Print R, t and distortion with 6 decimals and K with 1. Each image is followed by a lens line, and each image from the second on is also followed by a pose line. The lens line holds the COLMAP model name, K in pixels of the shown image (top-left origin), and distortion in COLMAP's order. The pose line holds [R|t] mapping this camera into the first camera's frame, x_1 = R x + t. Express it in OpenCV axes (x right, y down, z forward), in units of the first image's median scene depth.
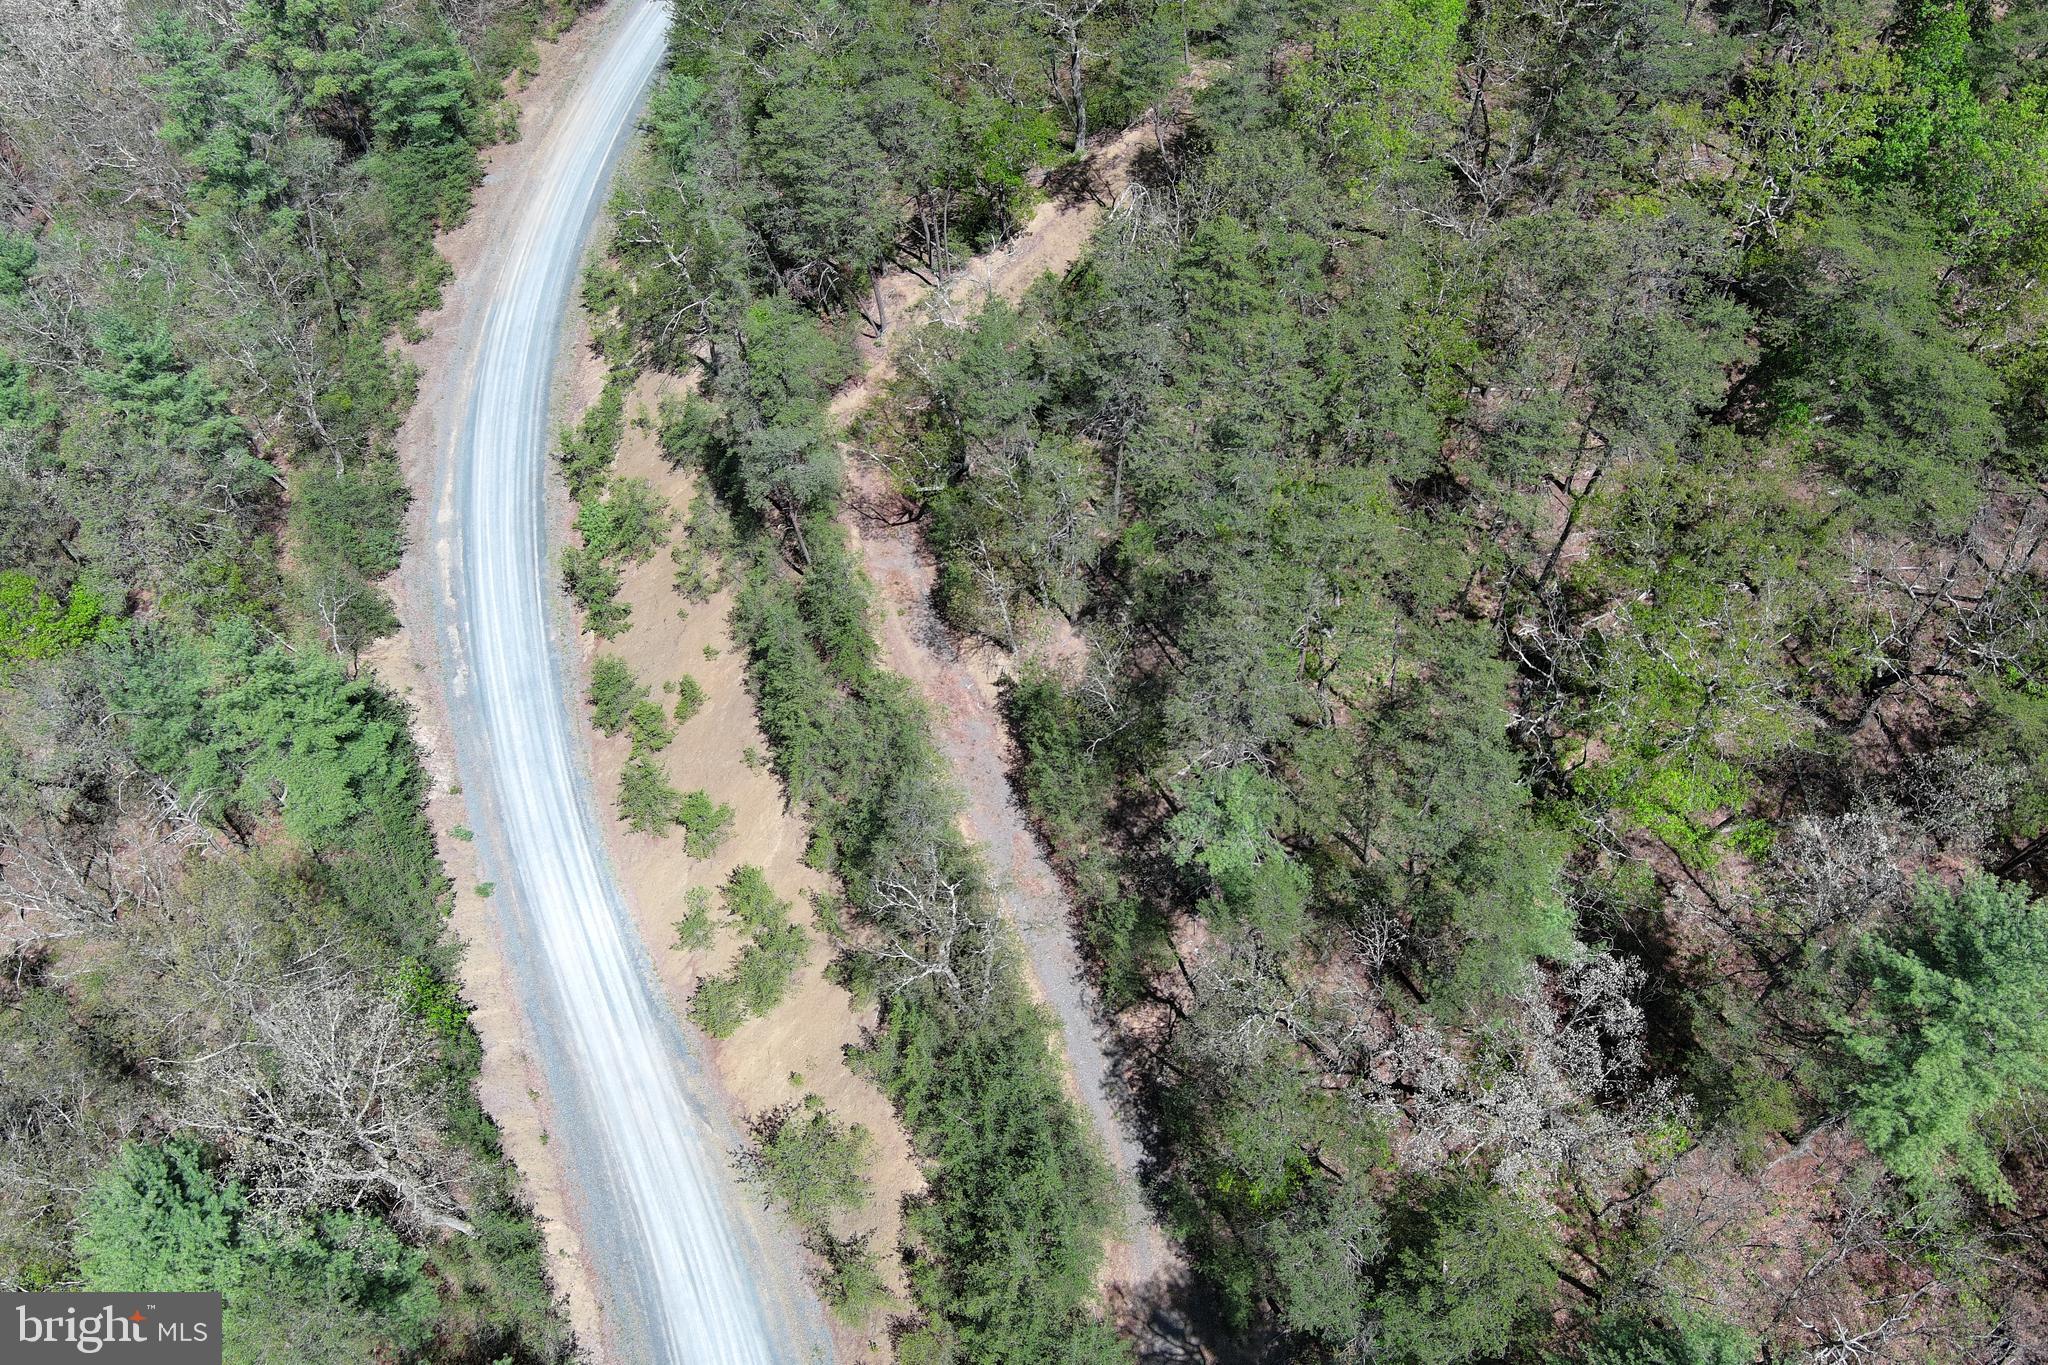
lens RADIAL K [[1588.2, 0, 1027.8], [0, 1588.2, 688.0], [0, 0, 1]] dist [0.011398, -0.014641]
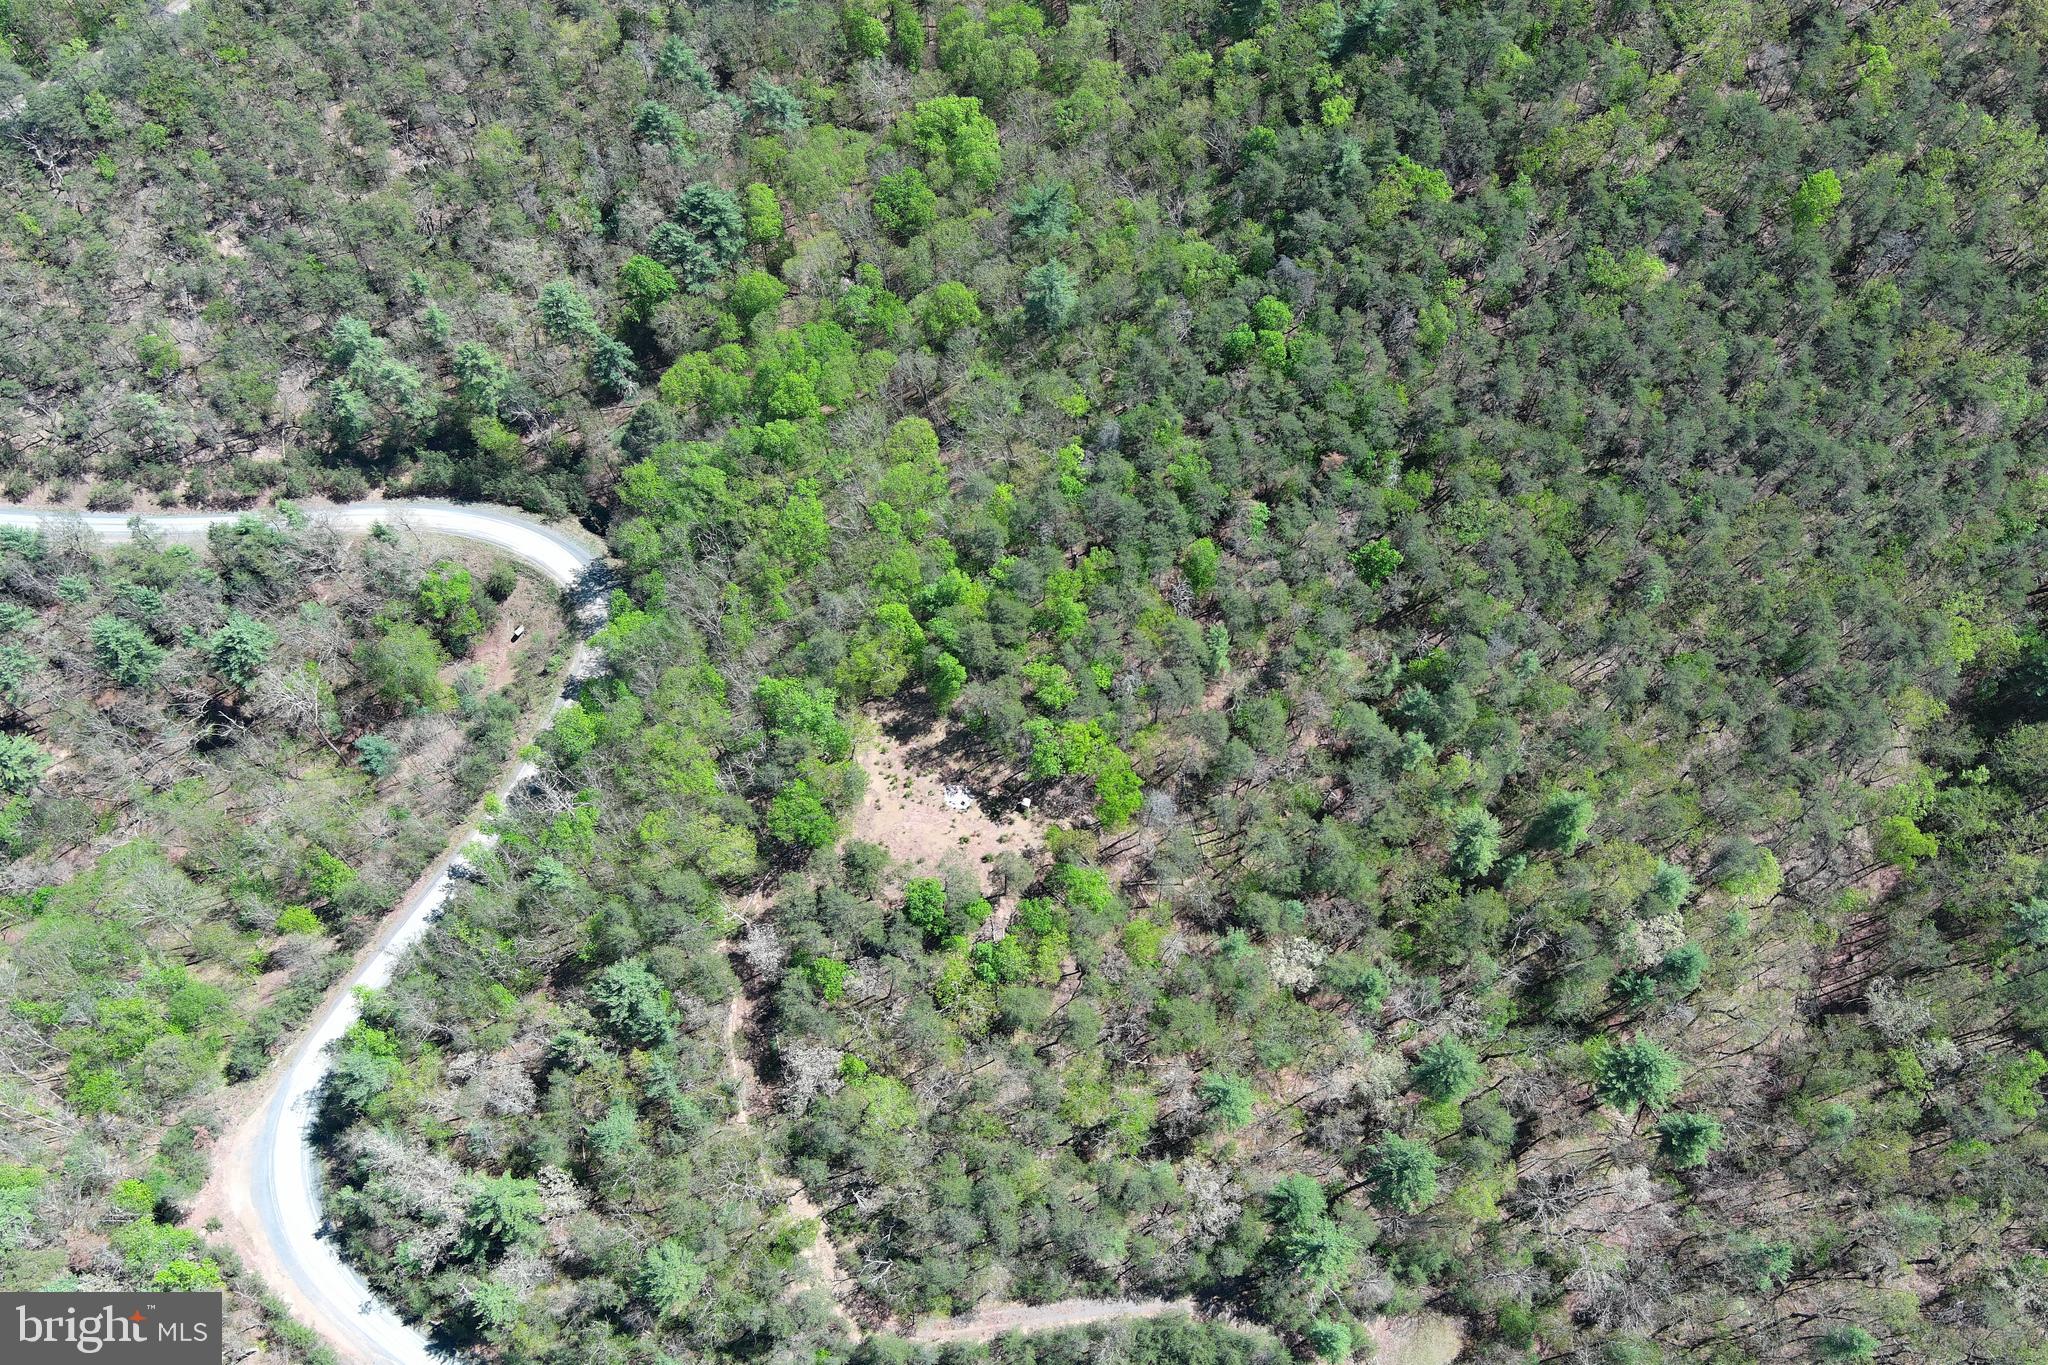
lens RADIAL K [[1588.2, 0, 1020.9], [0, 1588.2, 680.3], [0, 0, 1]] dist [0.011398, -0.014641]
pose [[0.249984, -0.859541, 0.445756, -0.332341], [0.800289, 0.442561, 0.404571, -1.655569], [-0.545019, 0.255597, 0.798514, -1.618797]]
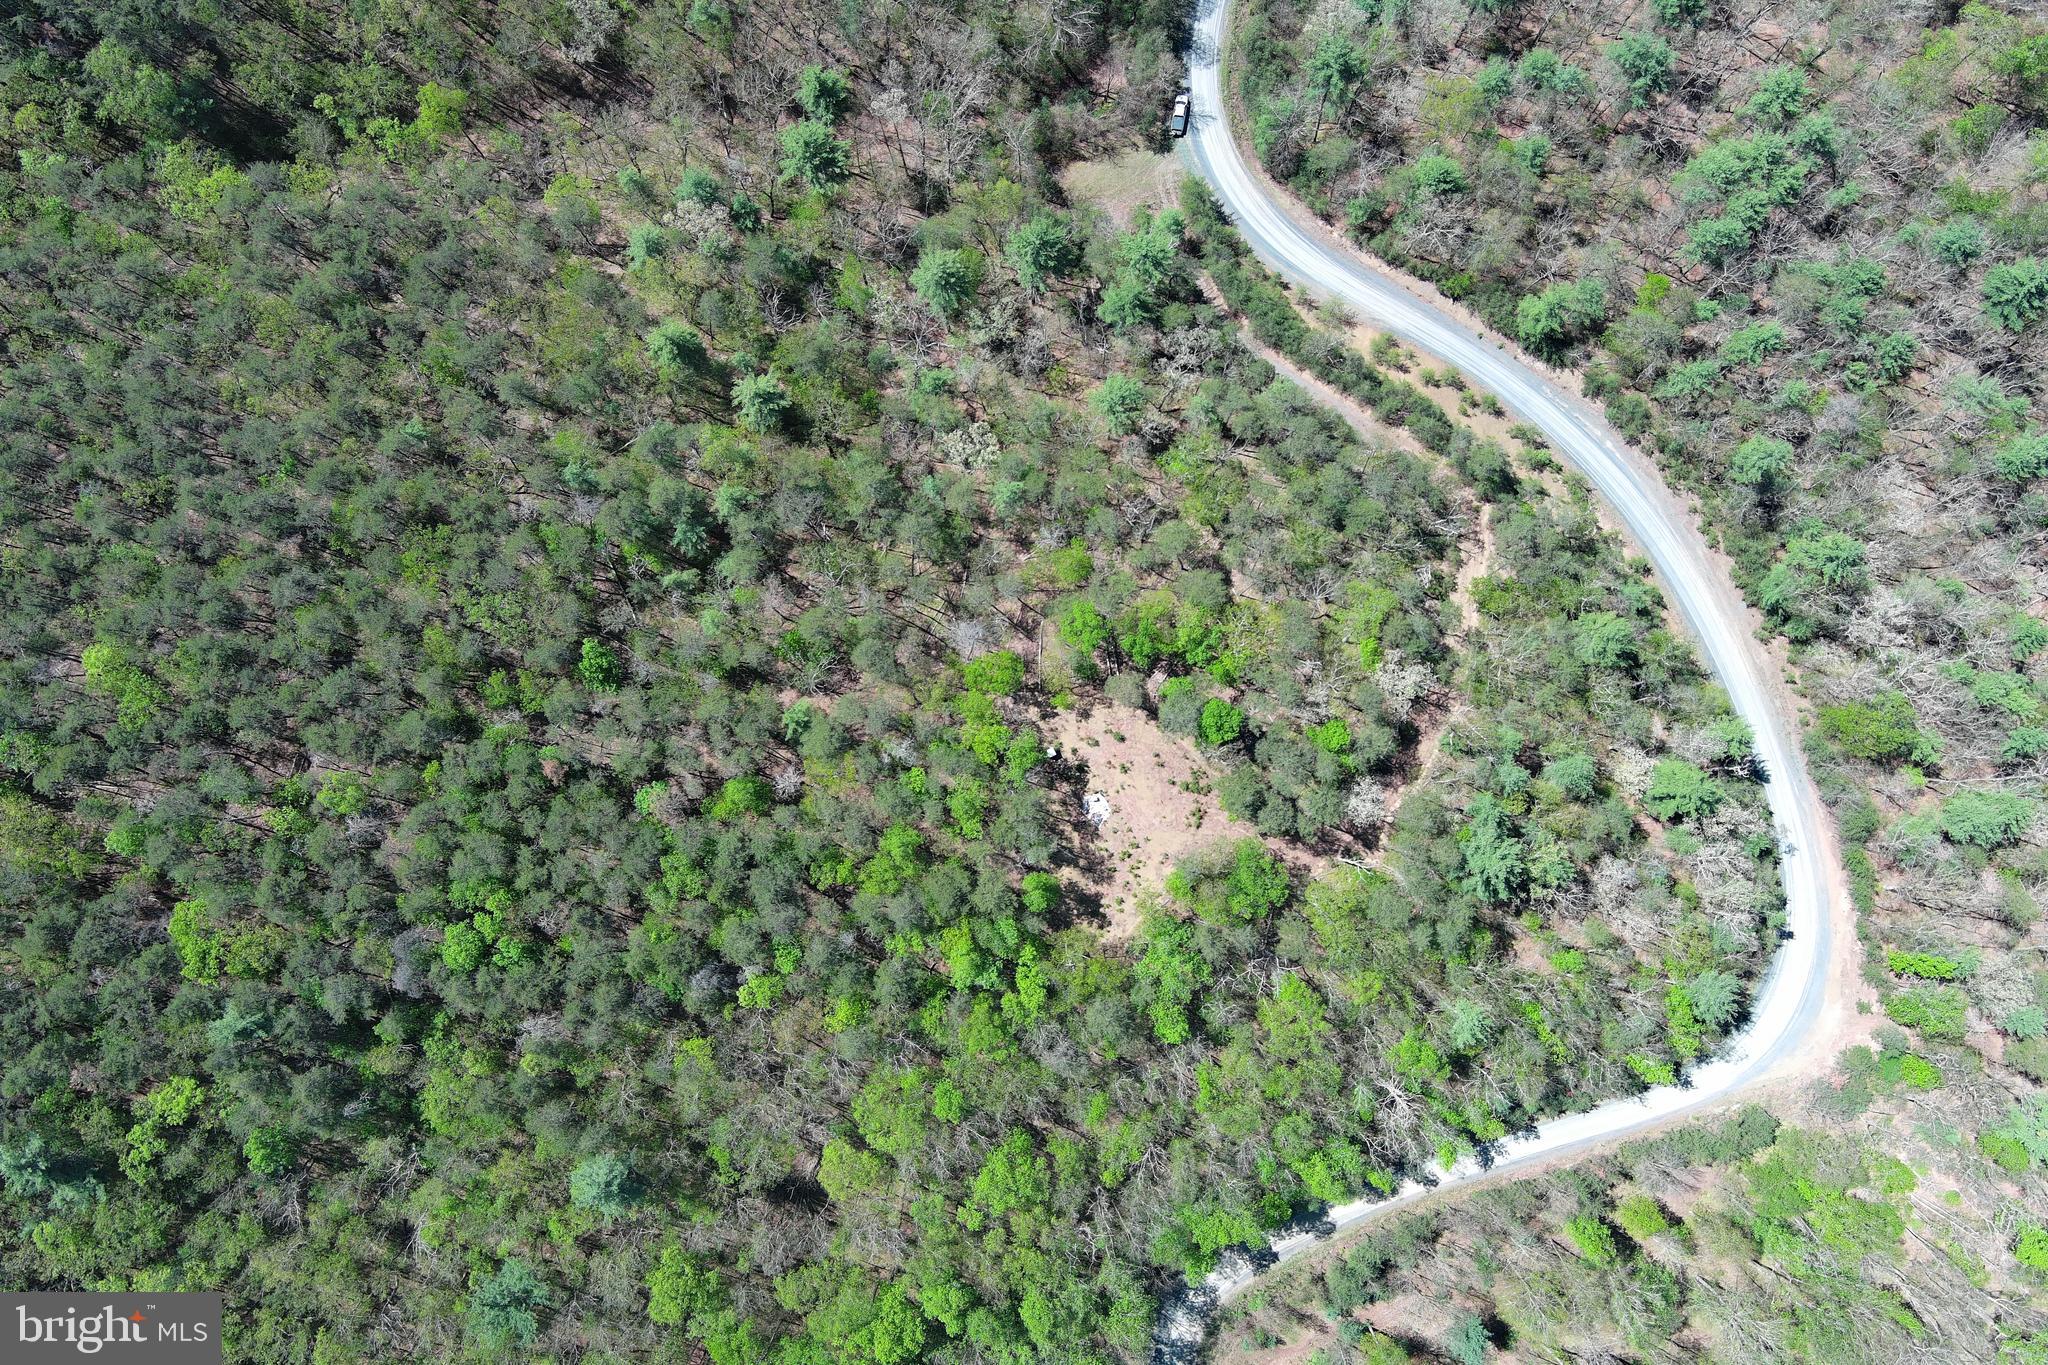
lens RADIAL K [[1588.2, 0, 1017.7], [0, 1588.2, 690.5], [0, 0, 1]] dist [0.011398, -0.014641]
pose [[-0.840813, 0.541141, 0.014132, 0.807114], [-0.427004, -0.679063, 0.597110, -1.959456], [0.332718, 0.496024, 0.802035, -1.550086]]
